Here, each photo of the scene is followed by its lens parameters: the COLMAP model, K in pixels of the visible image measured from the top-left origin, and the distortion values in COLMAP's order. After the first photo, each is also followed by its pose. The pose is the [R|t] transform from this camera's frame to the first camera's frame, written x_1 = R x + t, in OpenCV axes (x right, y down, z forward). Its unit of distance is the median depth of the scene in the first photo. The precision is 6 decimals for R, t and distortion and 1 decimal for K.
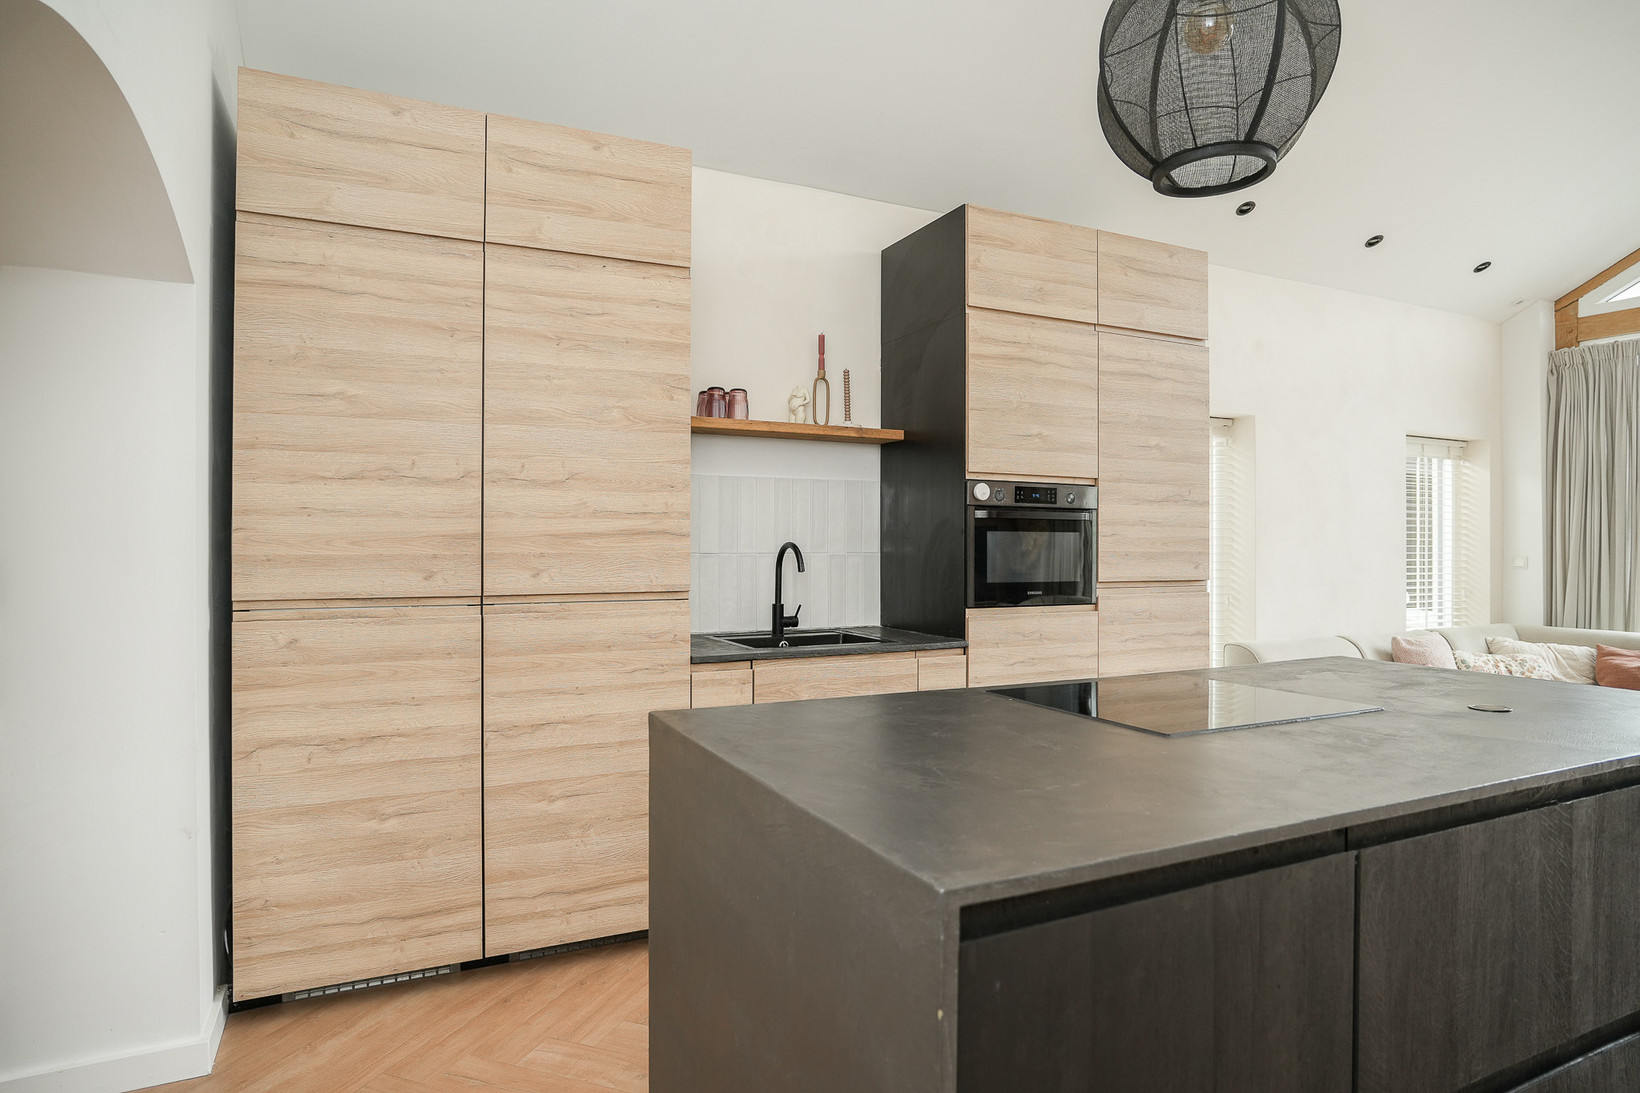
lens RADIAL K [[902.7, 0, 793.6], [0, 902.7, 570.0], [0, 0, 1]] dist [-0.045440, 0.022445]
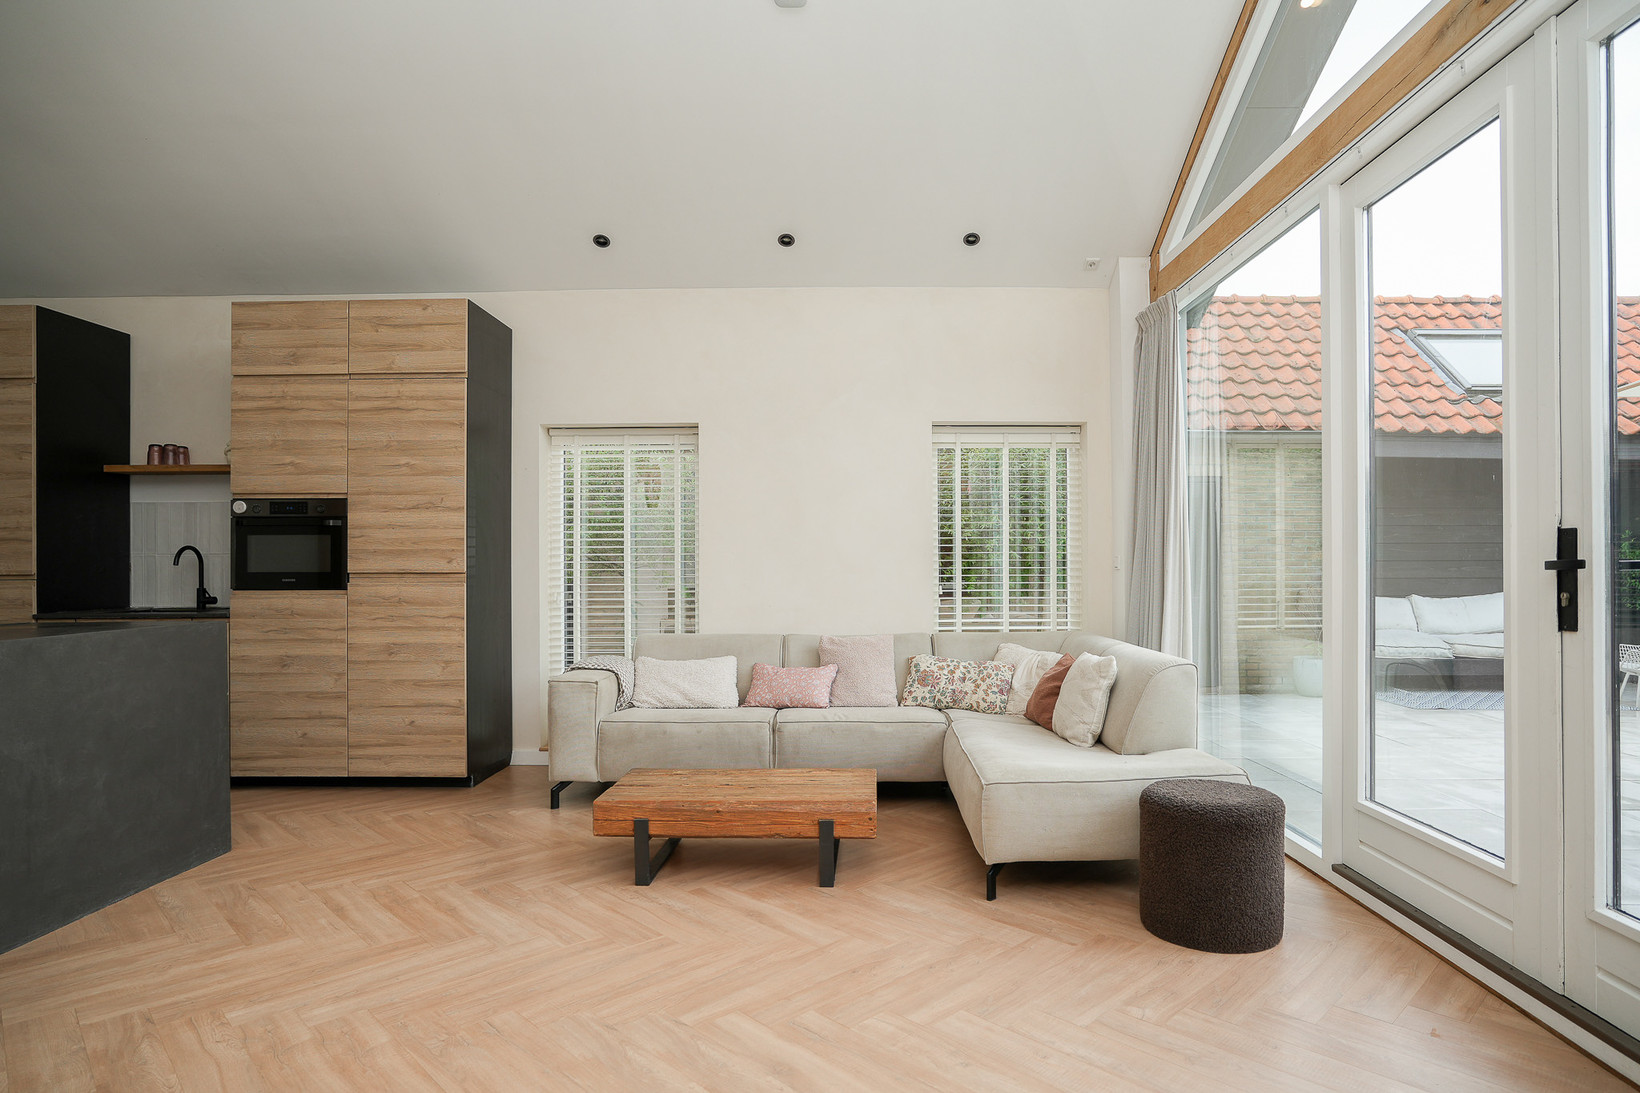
lens RADIAL K [[902.7, 0, 851.7], [0, 902.7, 564.6], [0, 0, 1]] dist [-0.045440, 0.022445]
pose [[0.906921, 0.002294, -0.421294, 1.595416], [-0.004577, 0.999980, -0.004407, 0.003982], [0.421276, 0.005925, 0.906913, 0.144187]]
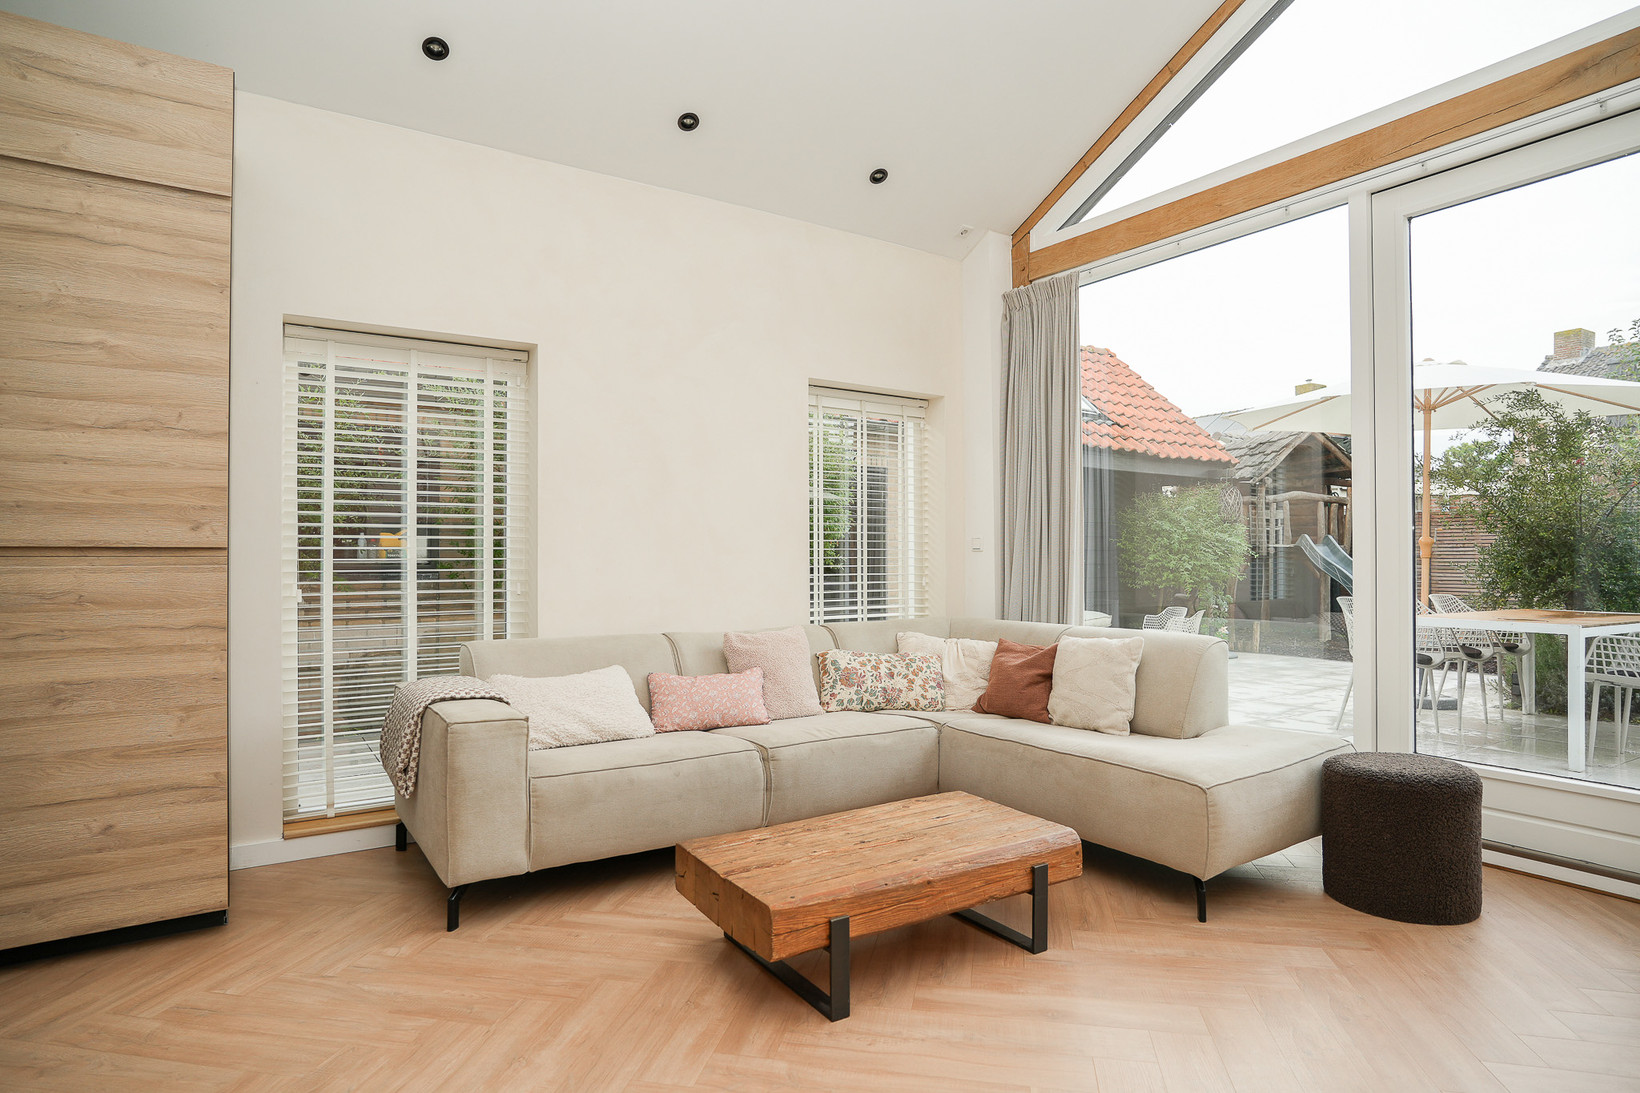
lens RADIAL K [[902.7, 0, 813.7], [0, 902.7, 545.9], [0, 0, 1]] dist [-0.045440, 0.022445]
pose [[0.988648, 0.006809, 0.150093, 0.889742], [-0.004285, 0.999844, -0.017131, 0.021677], [-0.150187, 0.016294, 0.988523, 0.294174]]
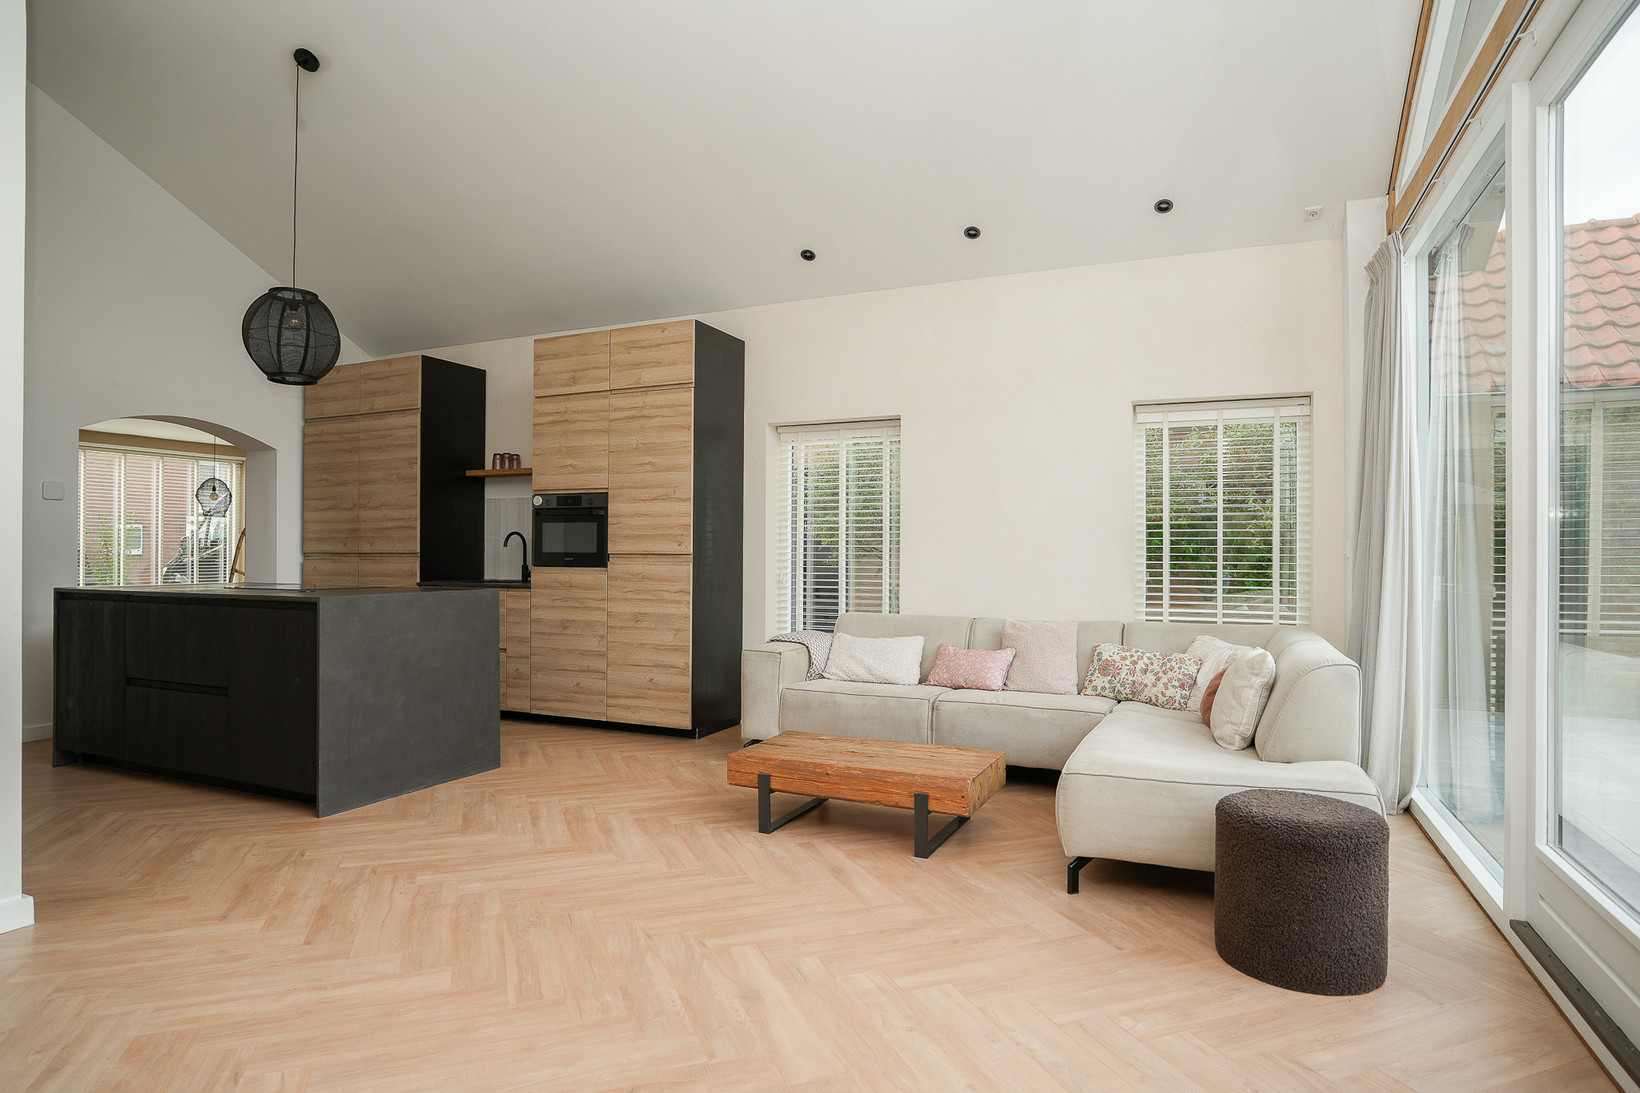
lens RADIAL K [[902.7, 0, 829.5], [0, 902.7, 541.6], [0, 0, 1]] dist [-0.045440, 0.022445]
pose [[0.657192, 0.000759, -0.753723, 1.848722], [-0.012521, 0.999872, -0.009911, 0.003483], [0.753619, 0.015951, 0.657118, 0.263155]]
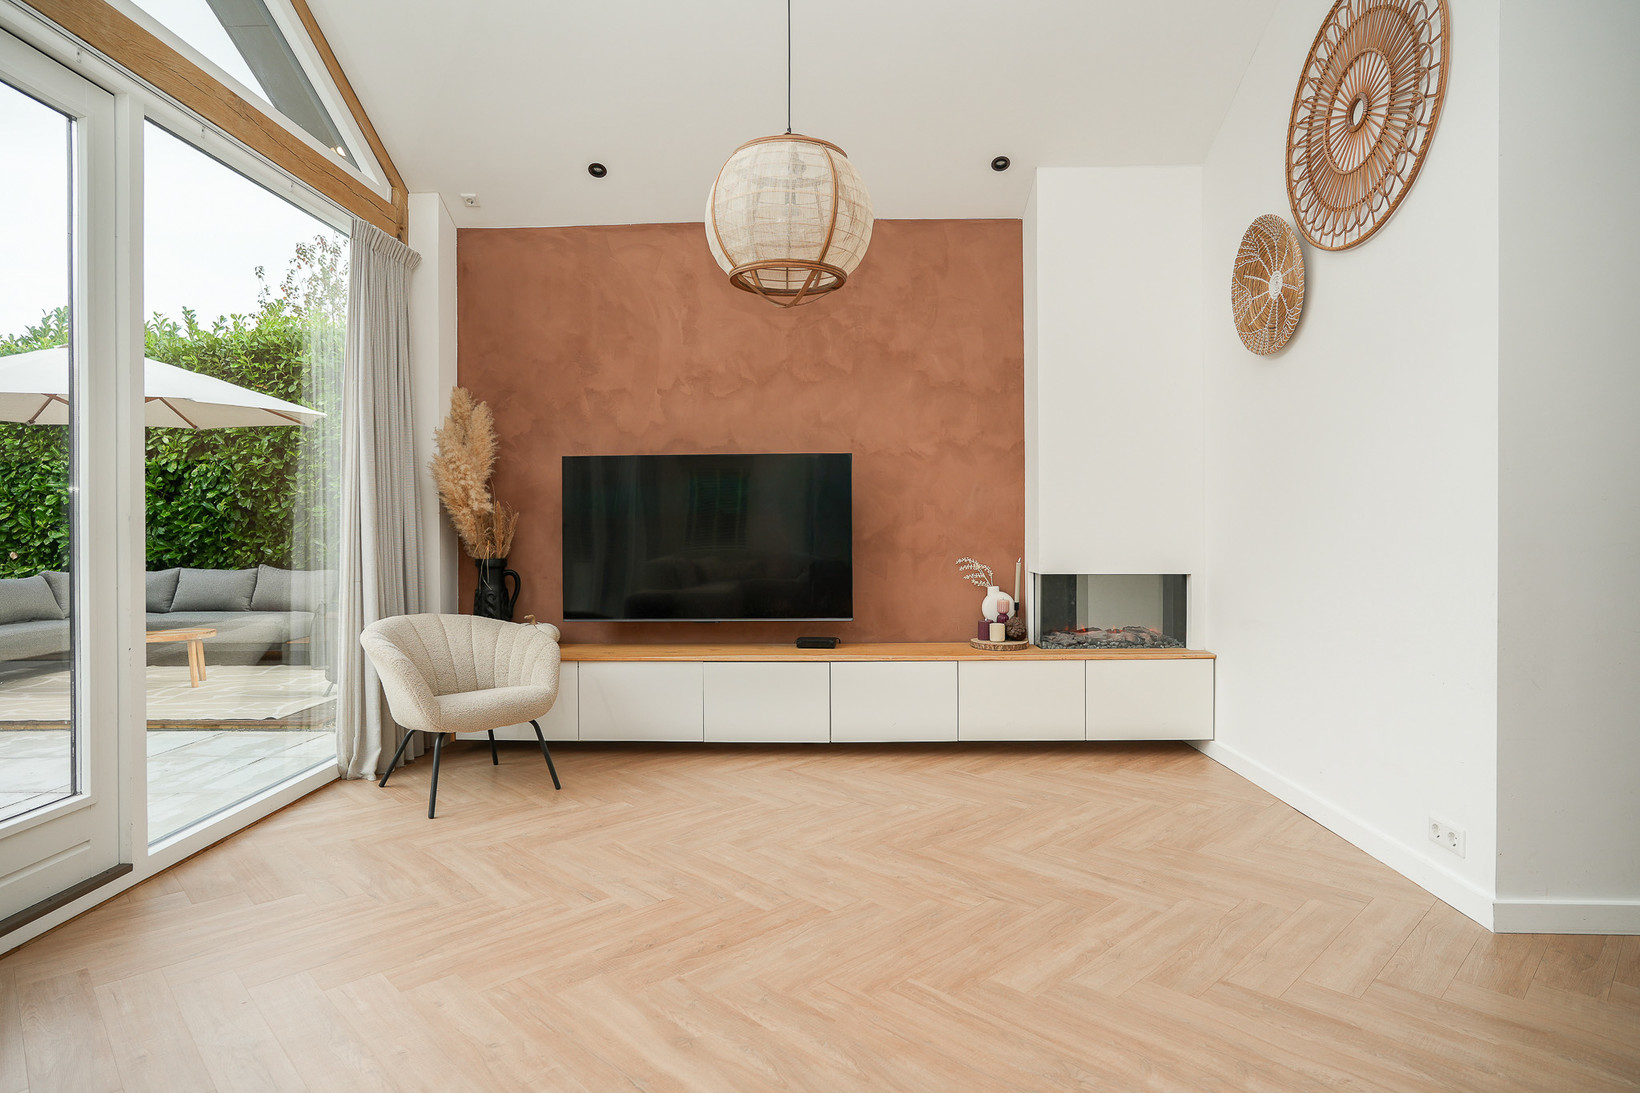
lens RADIAL K [[902.7, 0, 817.3], [0, 902.7, 539.4], [0, 0, 1]] dist [-0.045440, 0.022445]
pose [[-0.899263, 0.003660, 0.437394, 0.971380], [0.012956, 0.999749, 0.018271, 0.000846], [-0.437217, 0.022098, -0.899084, 1.141682]]
